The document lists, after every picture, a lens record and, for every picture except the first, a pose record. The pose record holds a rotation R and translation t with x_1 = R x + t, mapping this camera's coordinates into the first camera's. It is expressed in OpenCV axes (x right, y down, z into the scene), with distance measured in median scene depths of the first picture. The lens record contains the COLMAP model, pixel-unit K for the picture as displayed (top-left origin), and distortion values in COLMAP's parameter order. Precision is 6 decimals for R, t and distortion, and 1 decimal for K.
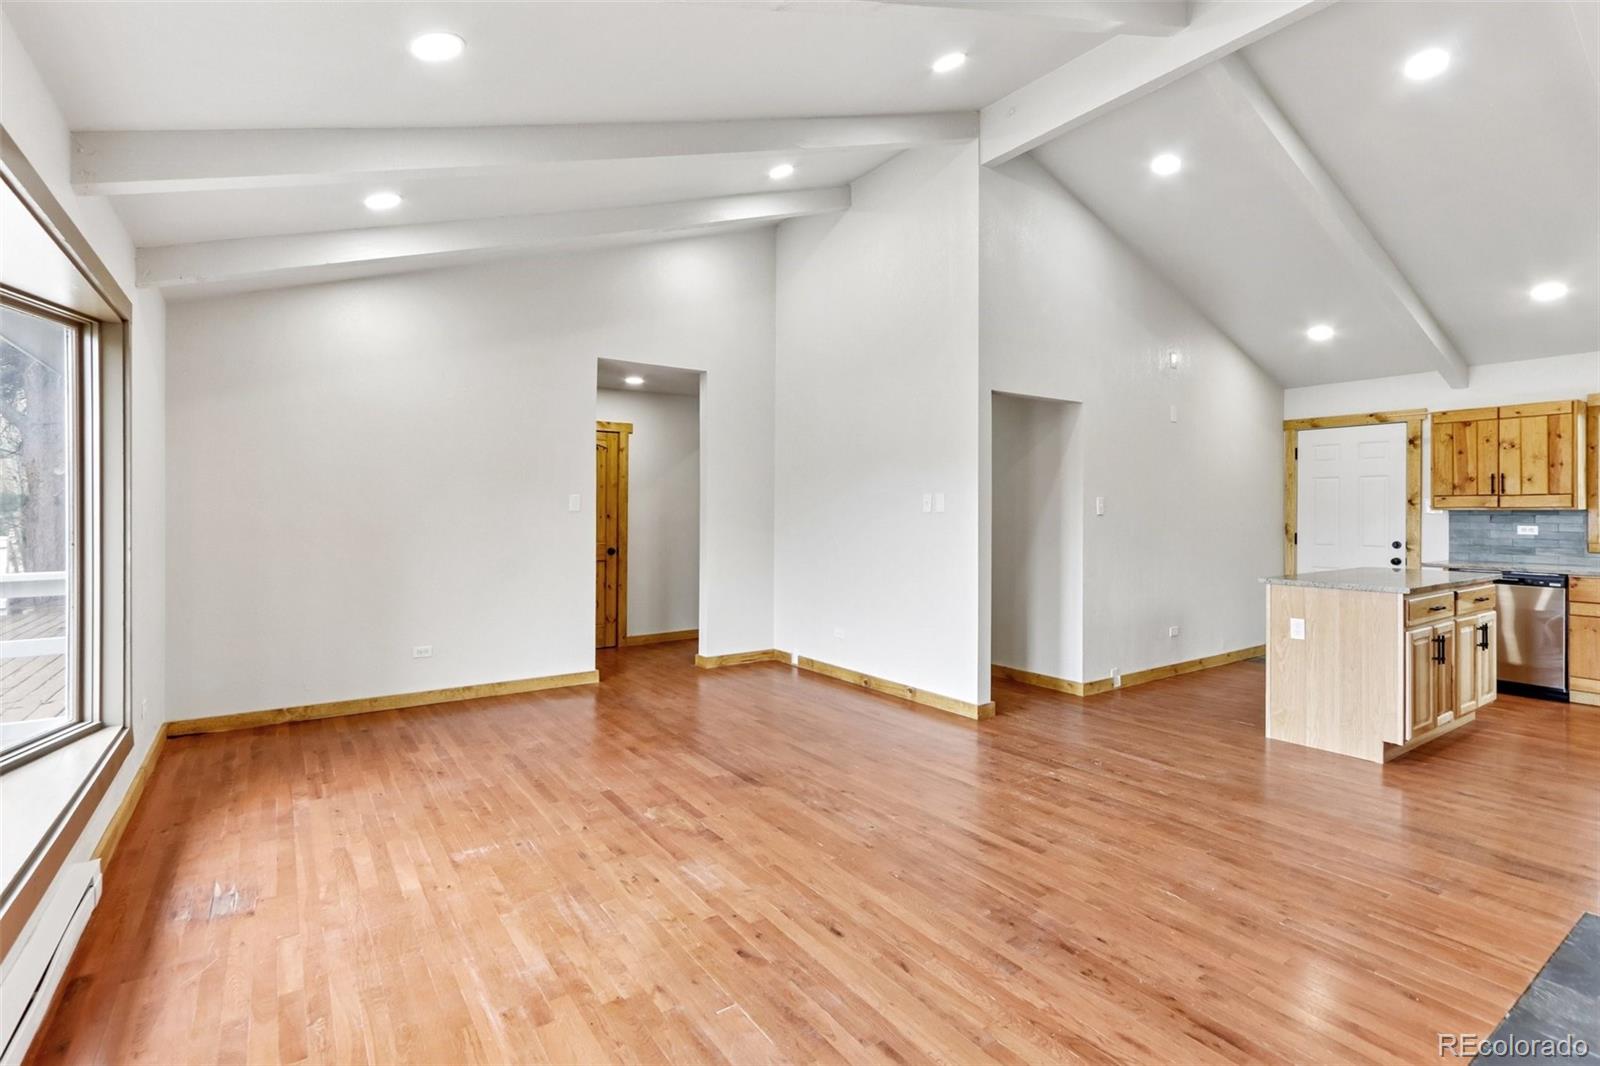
lens RADIAL K [[746.6, 0, 783.9], [0, 746.6, 510.2], [0, 0, 1]] dist [0.004266, 0.002177]
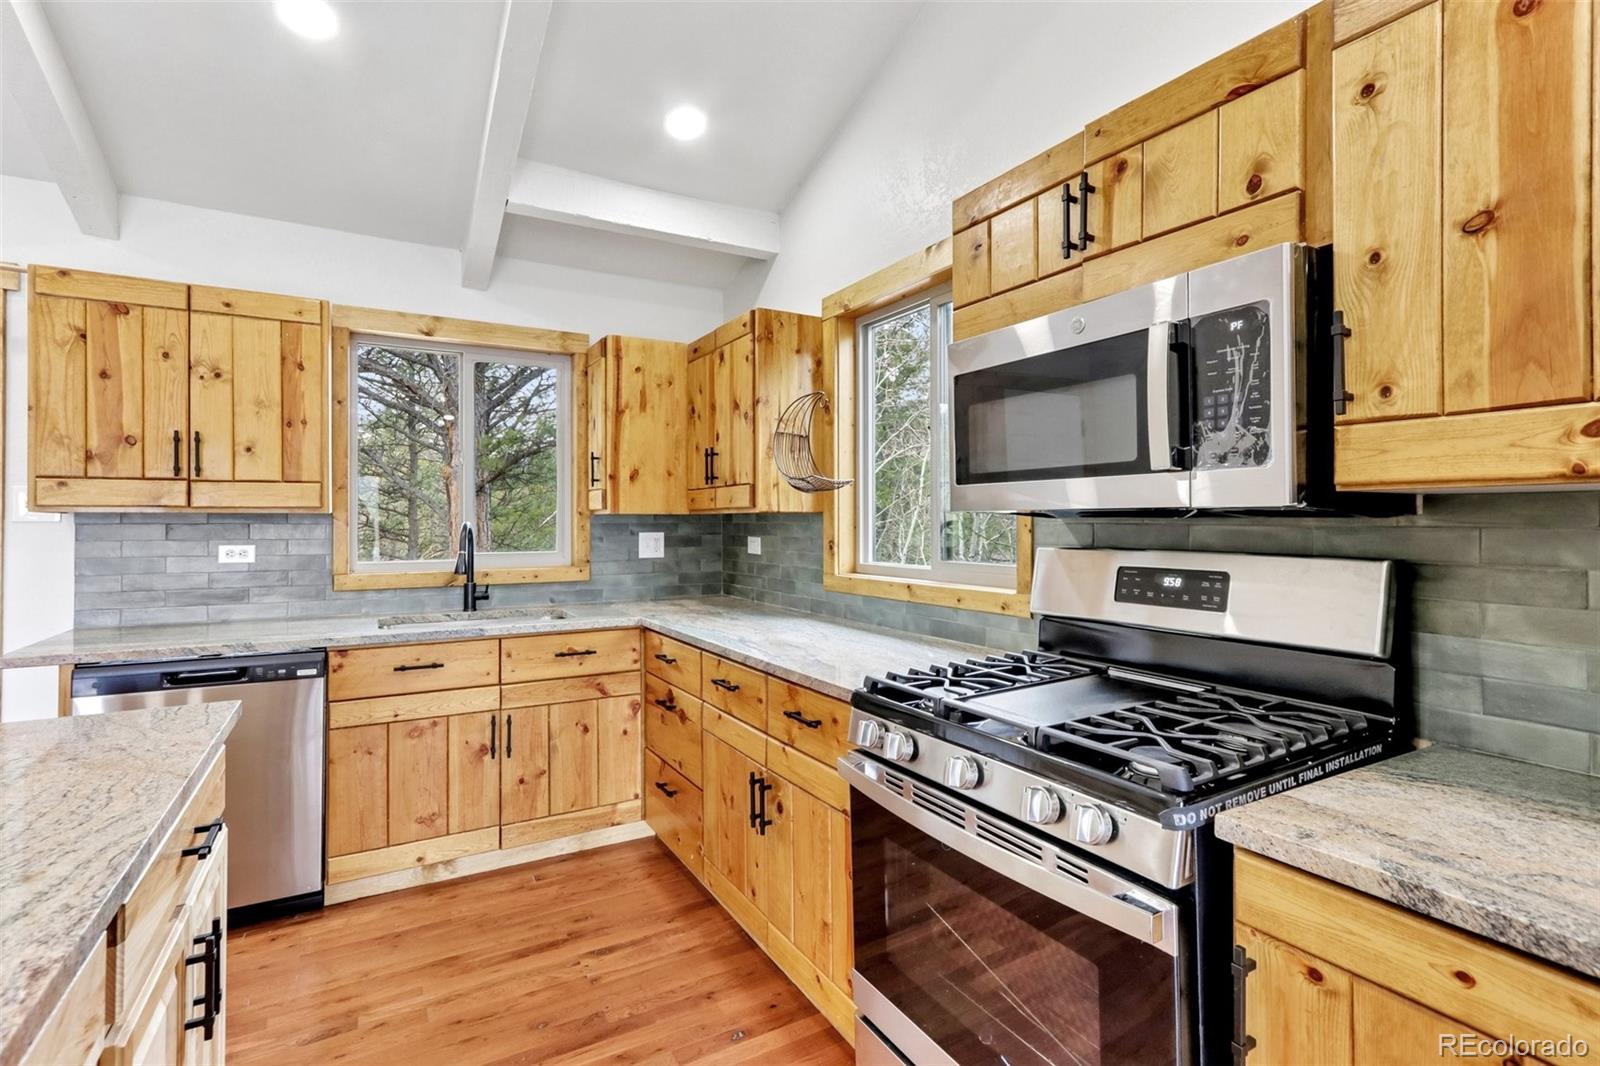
lens RADIAL K [[746.6, 0, 779.3], [0, 746.6, 515.7], [0, 0, 1]] dist [0.004266, 0.002177]
pose [[0.087376, 0.006034, 0.996157, 0.524676], [0.000040, 0.999982, -0.006061, 0.004220], [-0.996175, 0.000570, 0.087375, 0.595887]]
